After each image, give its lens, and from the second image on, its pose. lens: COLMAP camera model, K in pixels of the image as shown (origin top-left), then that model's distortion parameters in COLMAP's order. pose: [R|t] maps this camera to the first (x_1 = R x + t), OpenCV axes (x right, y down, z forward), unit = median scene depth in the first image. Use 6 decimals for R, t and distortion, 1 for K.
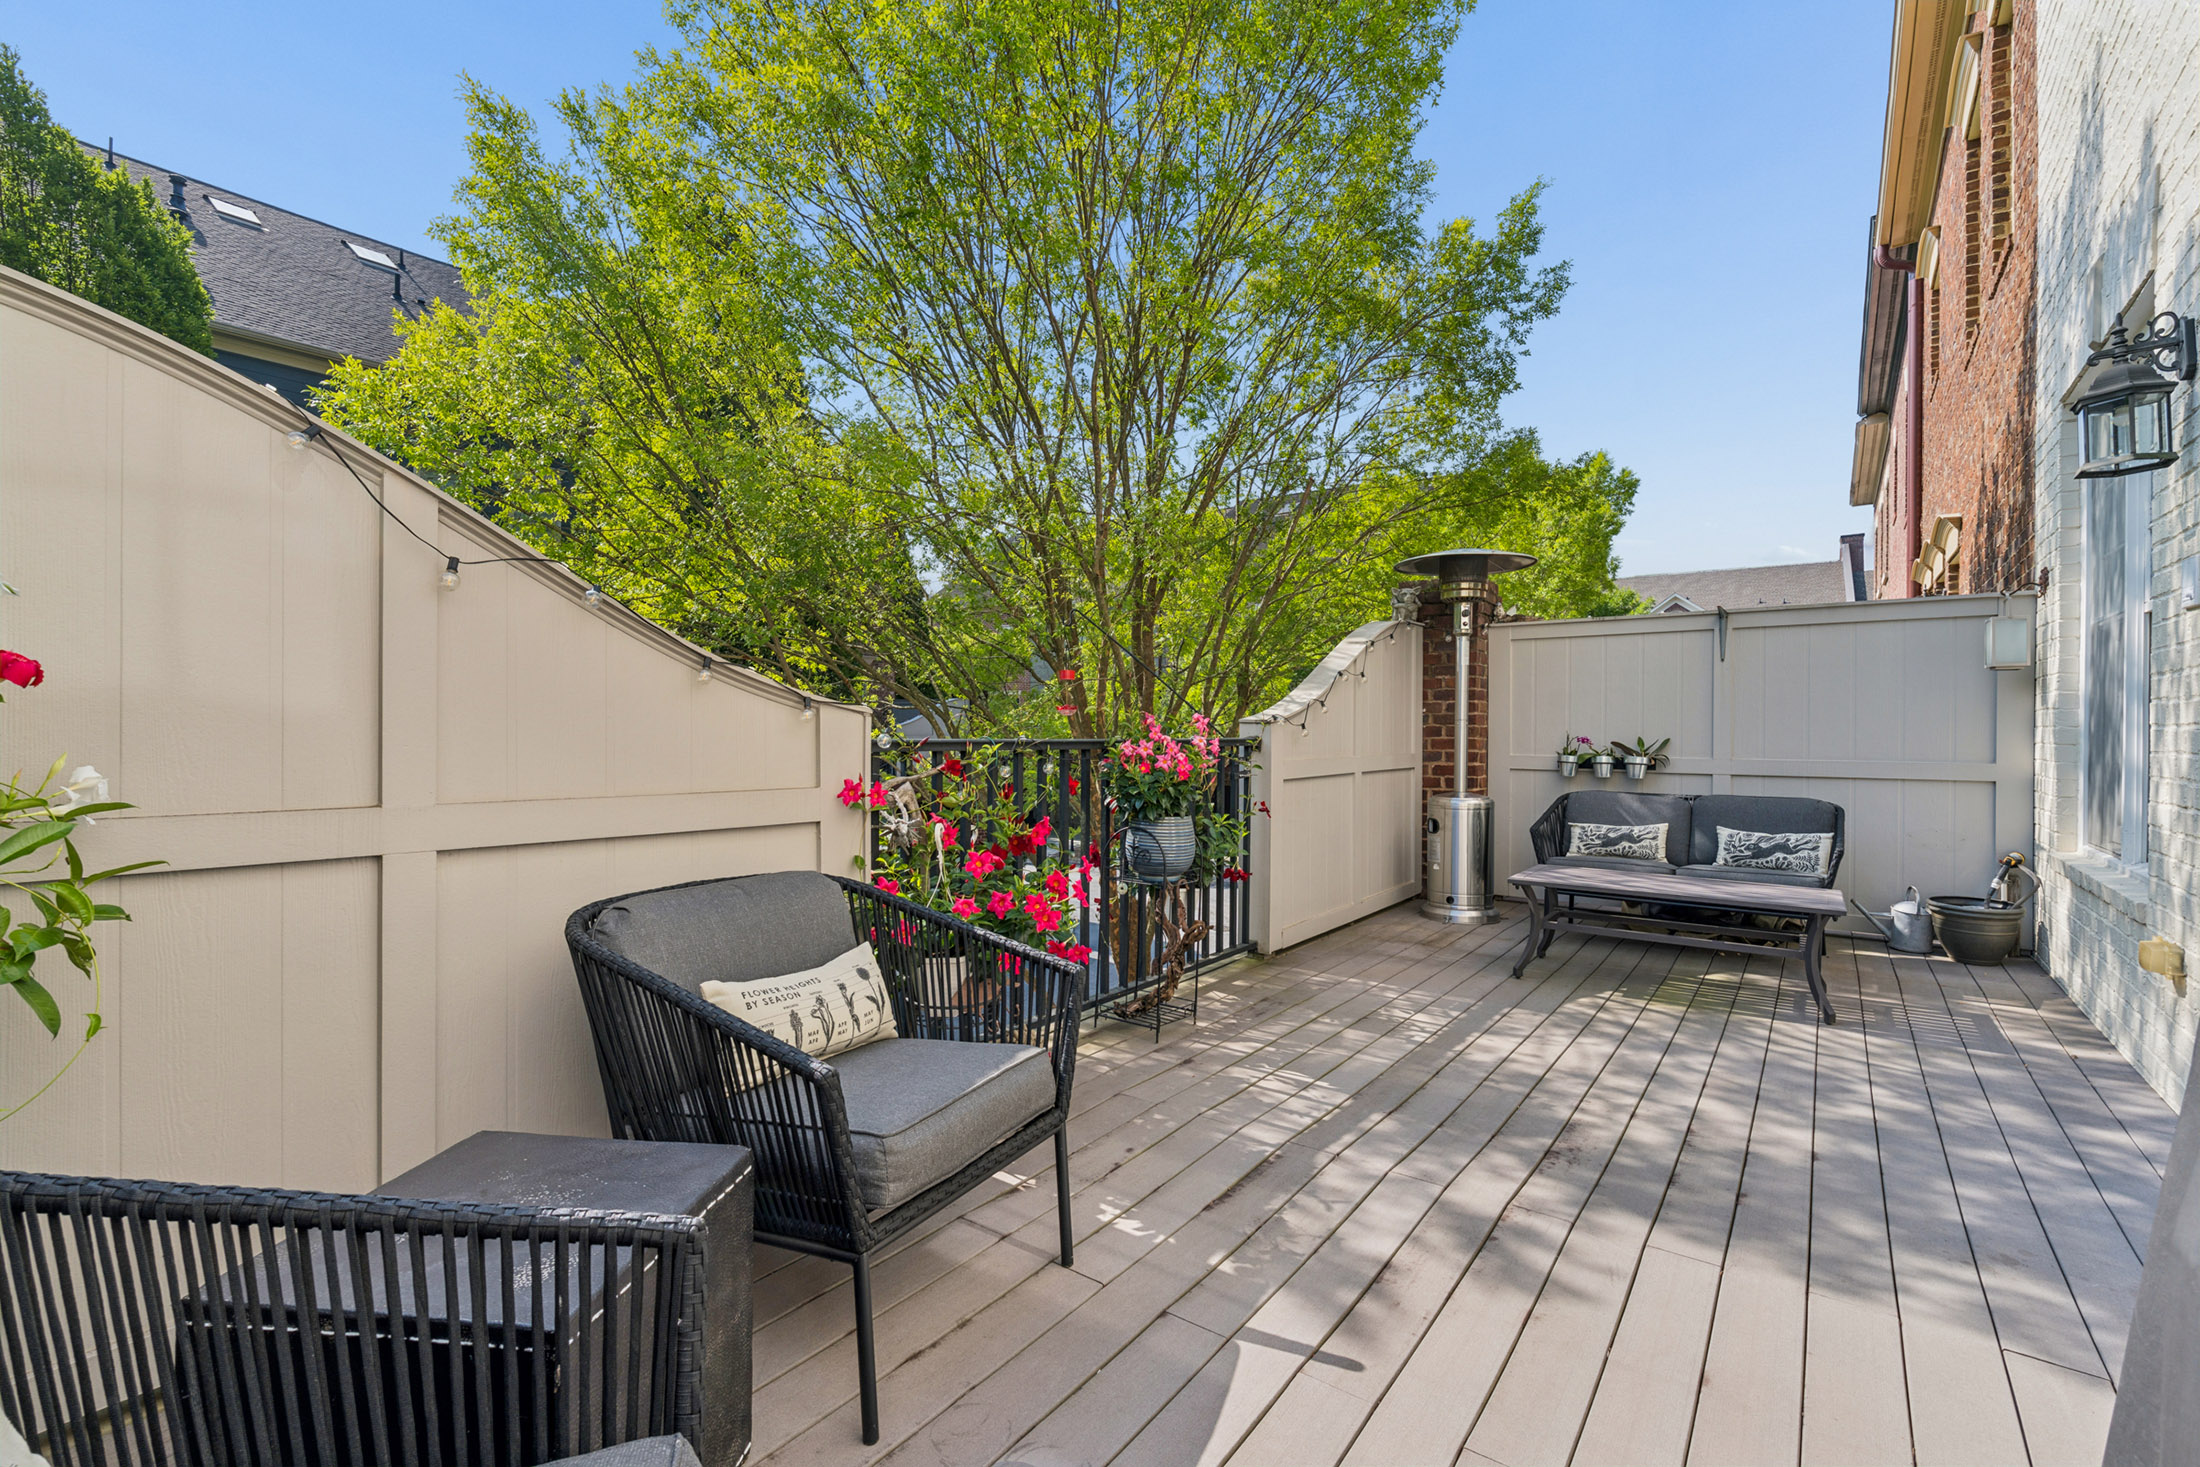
lens RADIAL K [[955.9, 0, 1101.1], [0, 955.9, 729.7], [0, 0, 1]] dist [-0.009135, 0.000667]
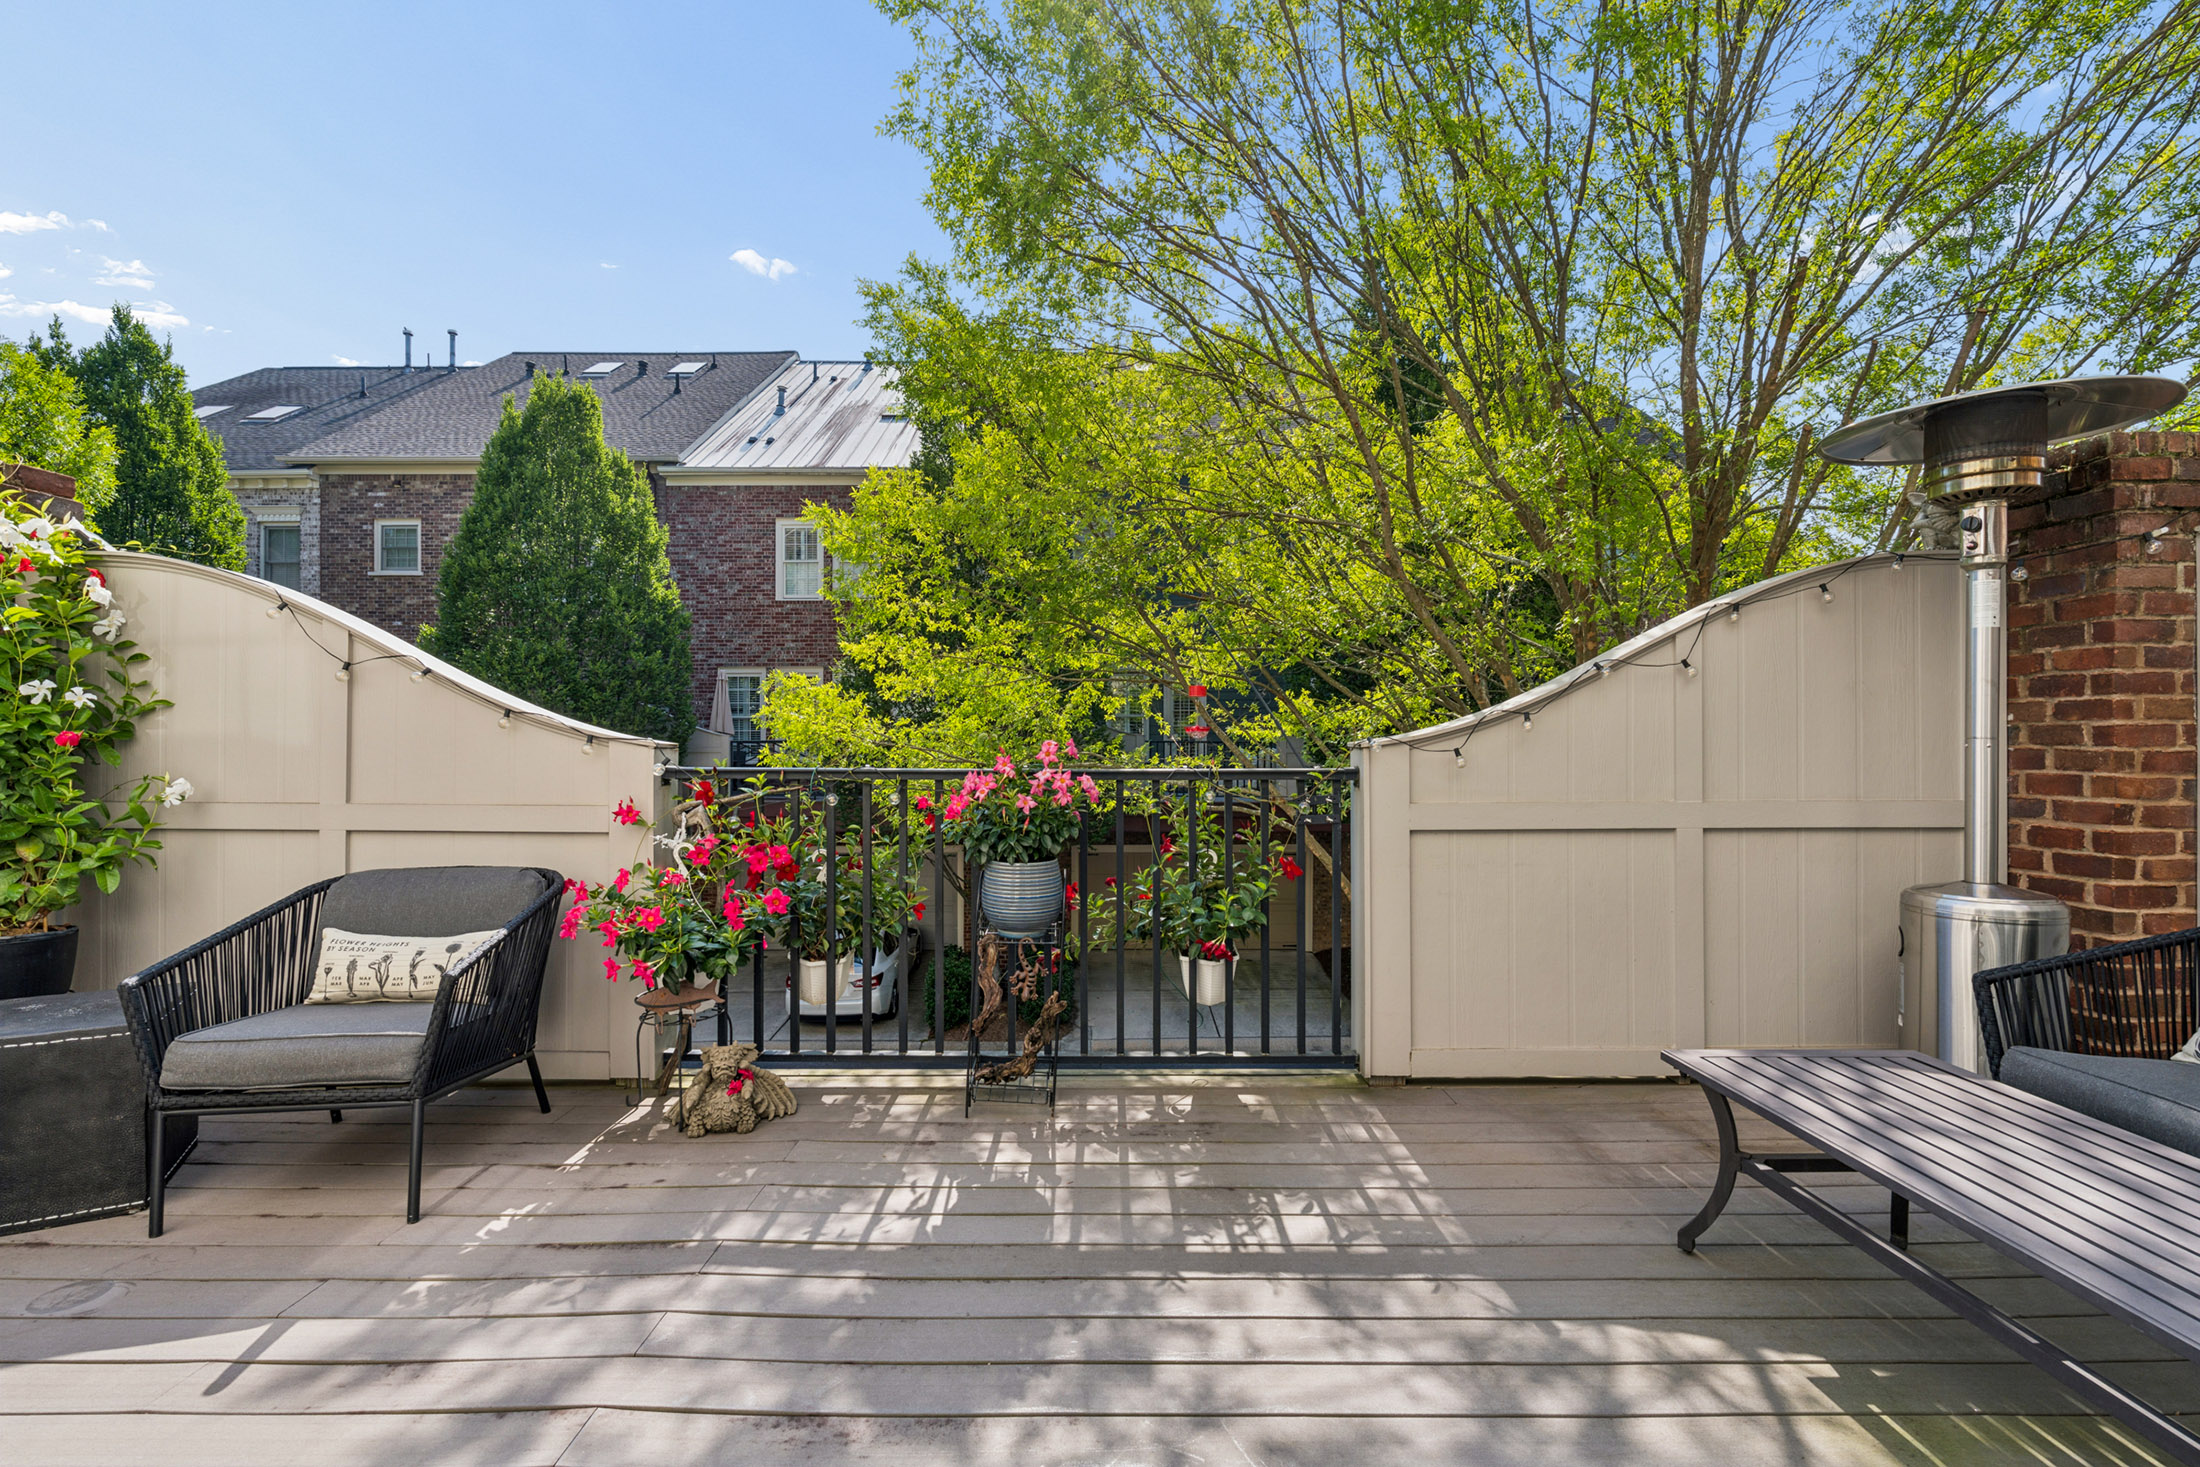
lens RADIAL K [[955.9, 0, 1092.3], [0, 955.9, 736.2], [0, 0, 1]] dist [-0.009135, 0.000667]
pose [[0.606072, -0.004948, -0.795395, 0.959219], [0.003224, 0.999988, -0.003764, -0.021413], [0.795403, -0.000283, 0.606080, 0.651696]]
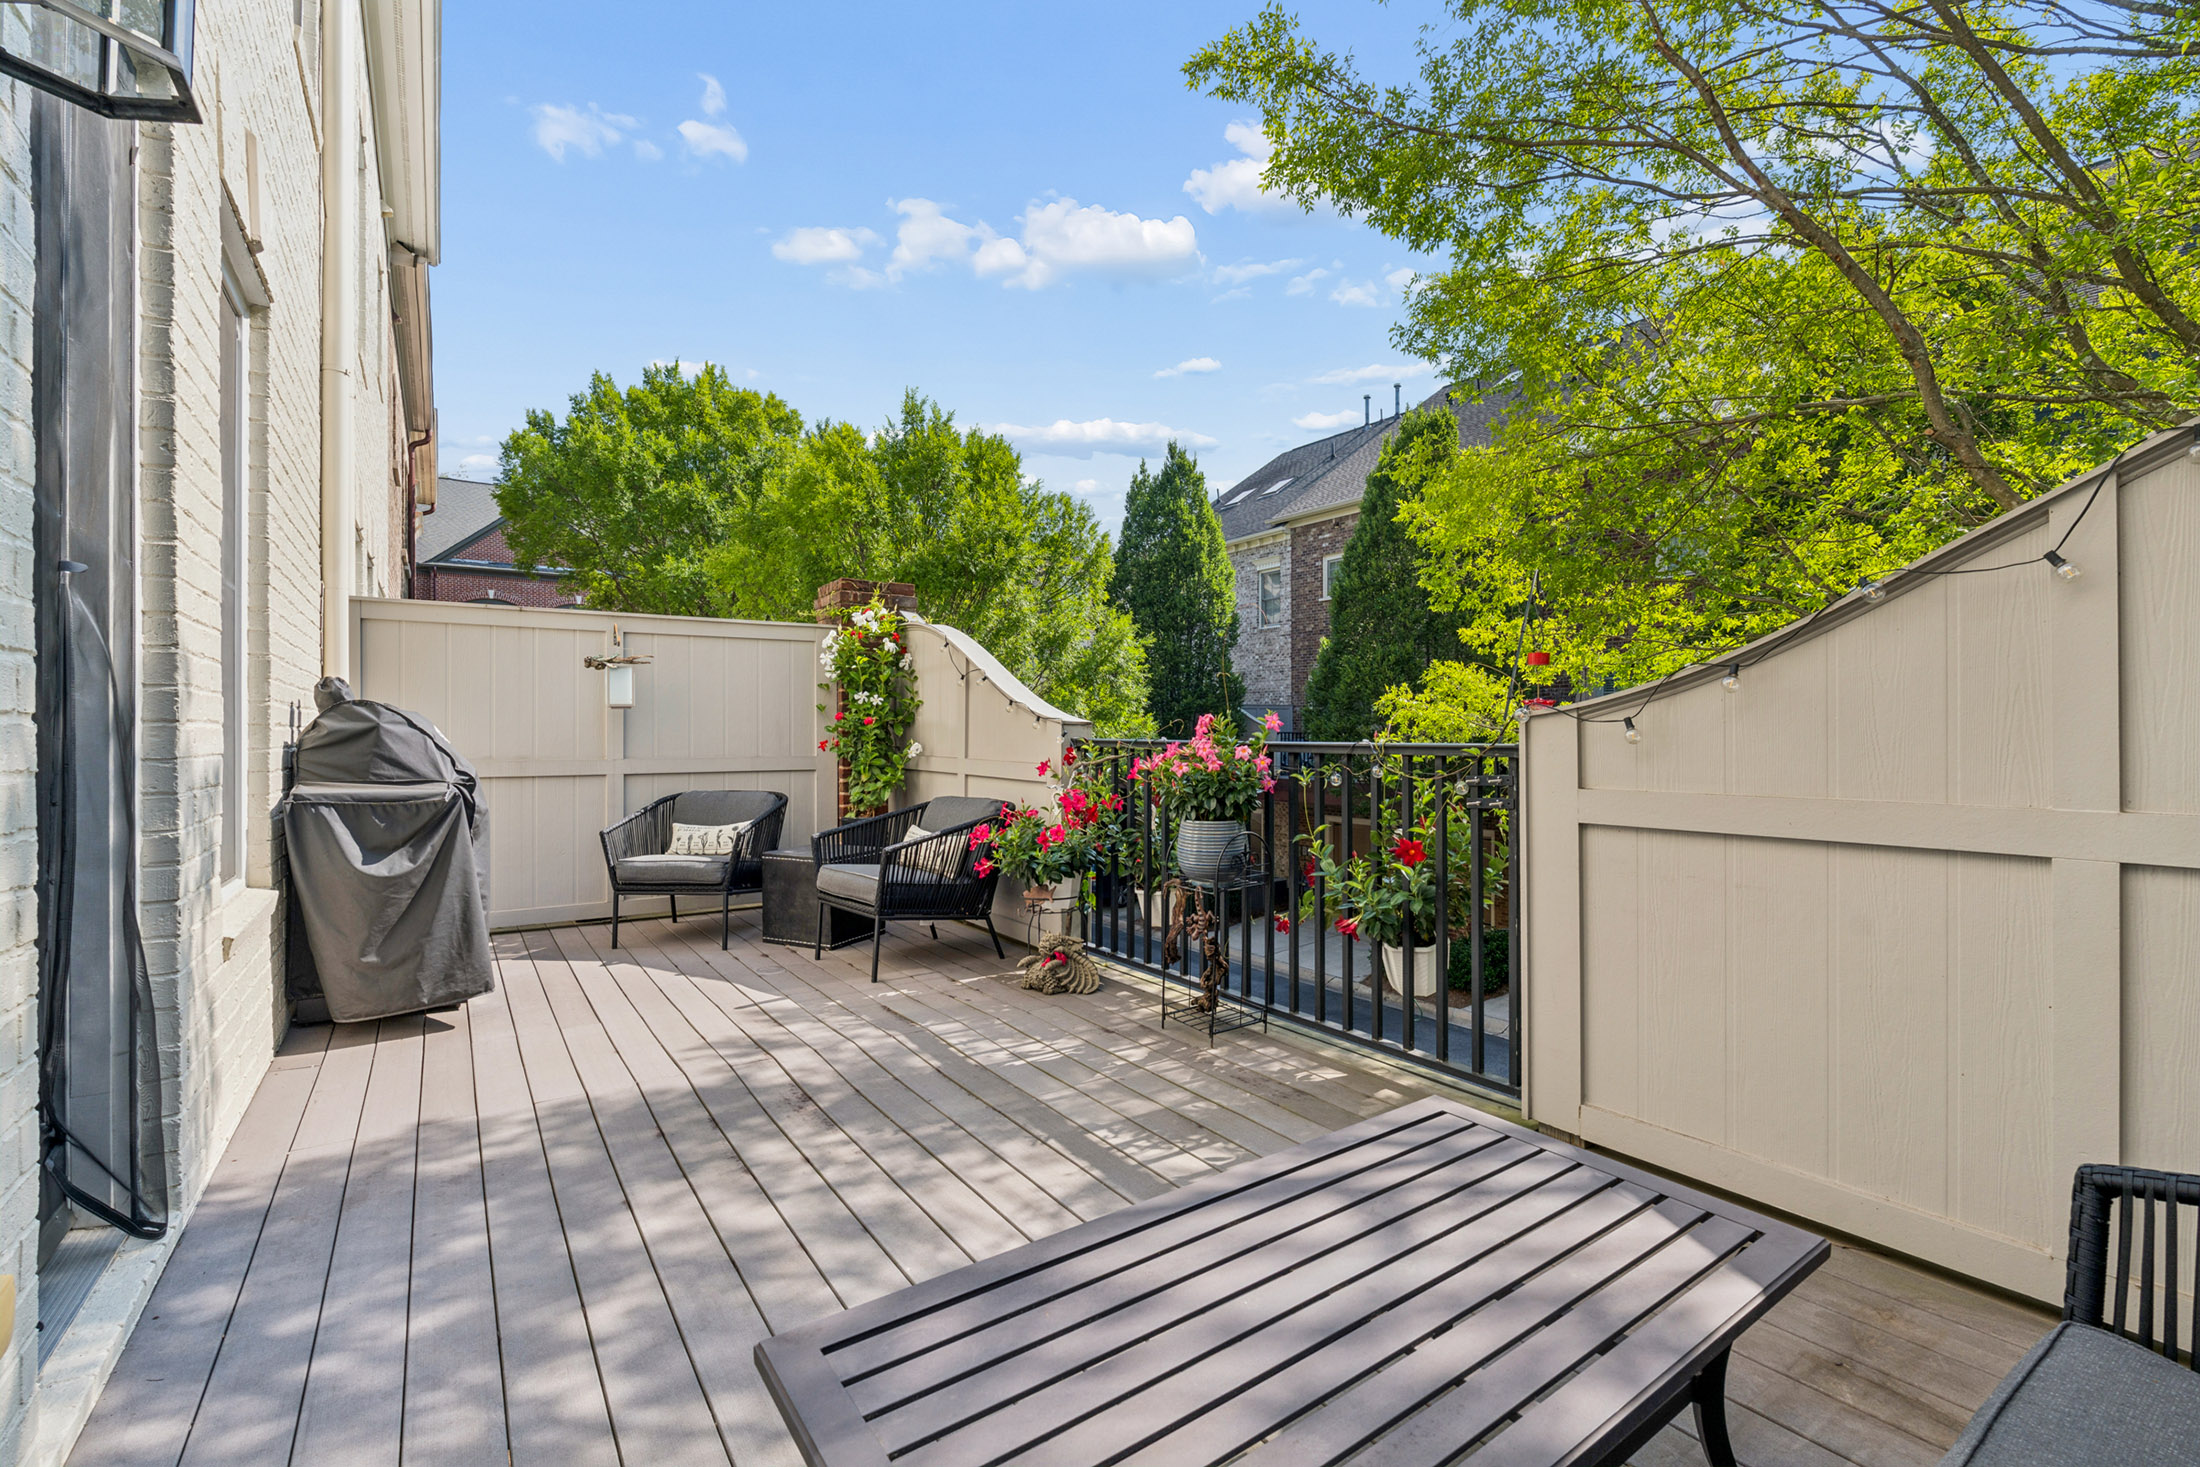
lens RADIAL K [[955.9, 0, 1099.7], [0, 955.9, 731.9], [0, 0, 1]] dist [-0.009135, 0.000667]
pose [[-0.310850, -0.004059, -0.950450, 1.263129], [0.000261, 0.999990, -0.004356, 0.004632], [0.950459, -0.001602, -0.310846, 1.466963]]
